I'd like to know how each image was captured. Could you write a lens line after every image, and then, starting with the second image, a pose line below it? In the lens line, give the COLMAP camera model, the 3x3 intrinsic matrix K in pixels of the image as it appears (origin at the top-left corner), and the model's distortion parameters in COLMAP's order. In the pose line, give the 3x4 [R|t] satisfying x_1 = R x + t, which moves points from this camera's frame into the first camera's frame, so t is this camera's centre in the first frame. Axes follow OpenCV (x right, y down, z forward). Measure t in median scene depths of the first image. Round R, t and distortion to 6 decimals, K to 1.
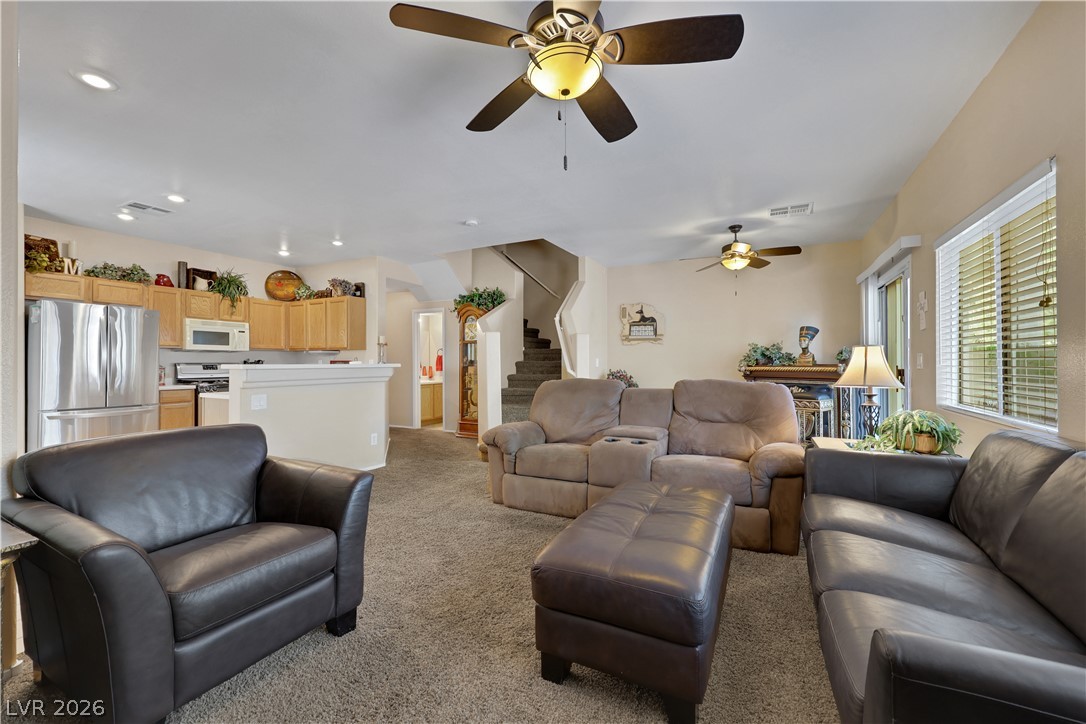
lens RADIAL K [[437.0, 0, 544.8], [0, 437.0, 360.0], [0, 0, 1]] dist [0.000452, 0.000071]
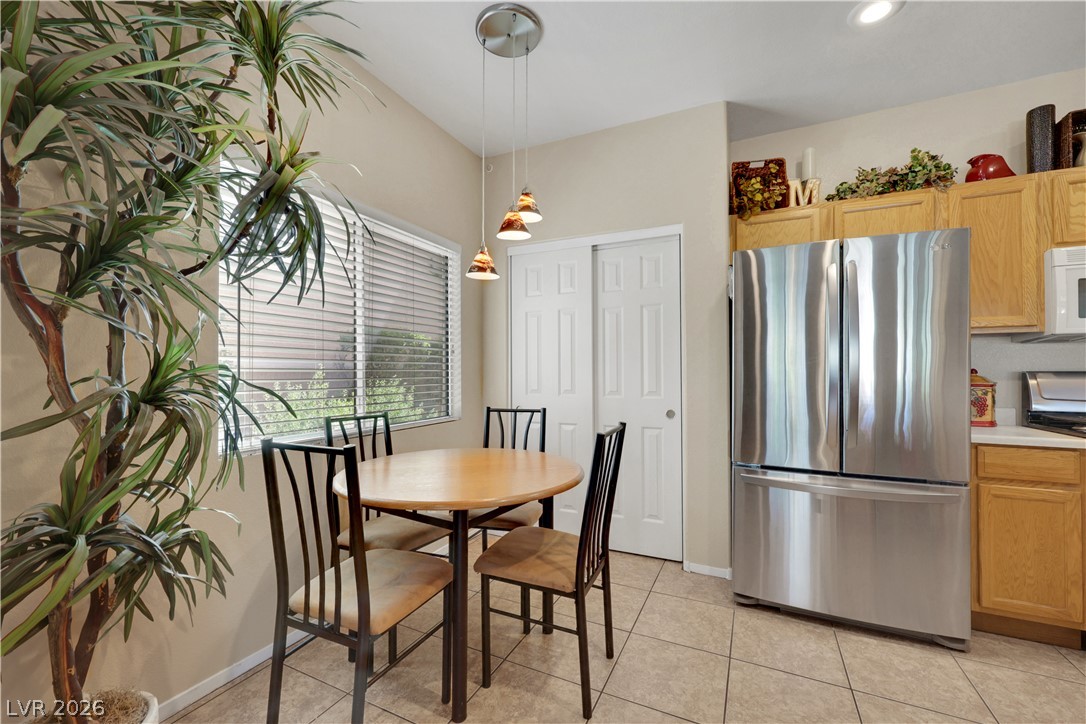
lens RADIAL K [[438.0, 0, 544.3], [0, 438.0, 364.5], [0, 0, 1]] dist [0.001177, 0.000175]
pose [[0.034028, -0.015149, -0.999306, -0.453873], [0.005901, 0.999871, -0.014957, 0.003869], [0.999403, -0.005388, 0.034113, 0.541573]]
